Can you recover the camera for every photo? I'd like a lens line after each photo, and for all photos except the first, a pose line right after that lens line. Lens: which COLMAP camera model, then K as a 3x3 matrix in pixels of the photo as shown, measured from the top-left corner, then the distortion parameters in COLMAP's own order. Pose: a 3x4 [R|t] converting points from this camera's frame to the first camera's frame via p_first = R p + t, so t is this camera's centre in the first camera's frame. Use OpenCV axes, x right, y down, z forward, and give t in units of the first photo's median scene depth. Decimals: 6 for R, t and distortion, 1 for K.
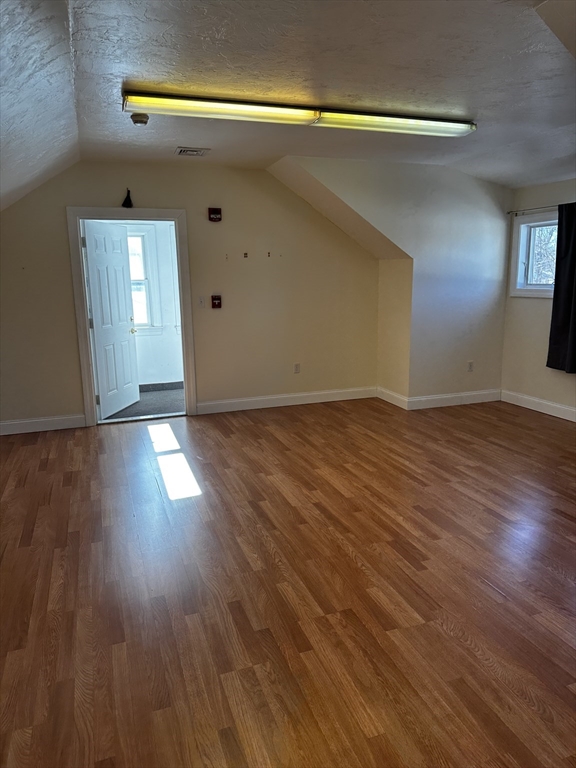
lens RADIAL K [[547.1, 0, 286.1], [0, 547.1, 384.5], [0, 0, 1]] dist [0.013161, -0.006499]
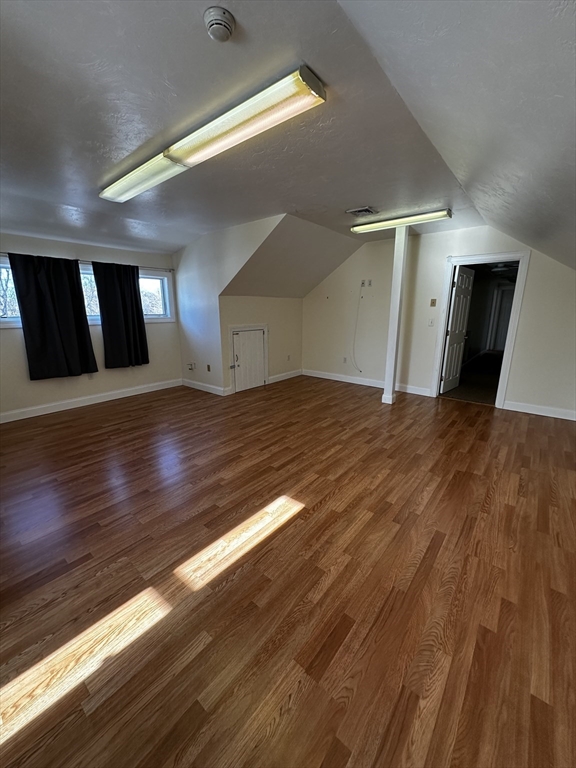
lens RADIAL K [[303.4, 0, 283.8], [0, 303.4, 382.8], [0, 0, 1]] dist [-0.000028, 0.000138]
pose [[-0.506922, -0.194302, 0.839808, -0.708253], [0.179428, 0.929138, 0.323276, -0.247473], [-0.843111, 0.314561, -0.436137, 1.314051]]
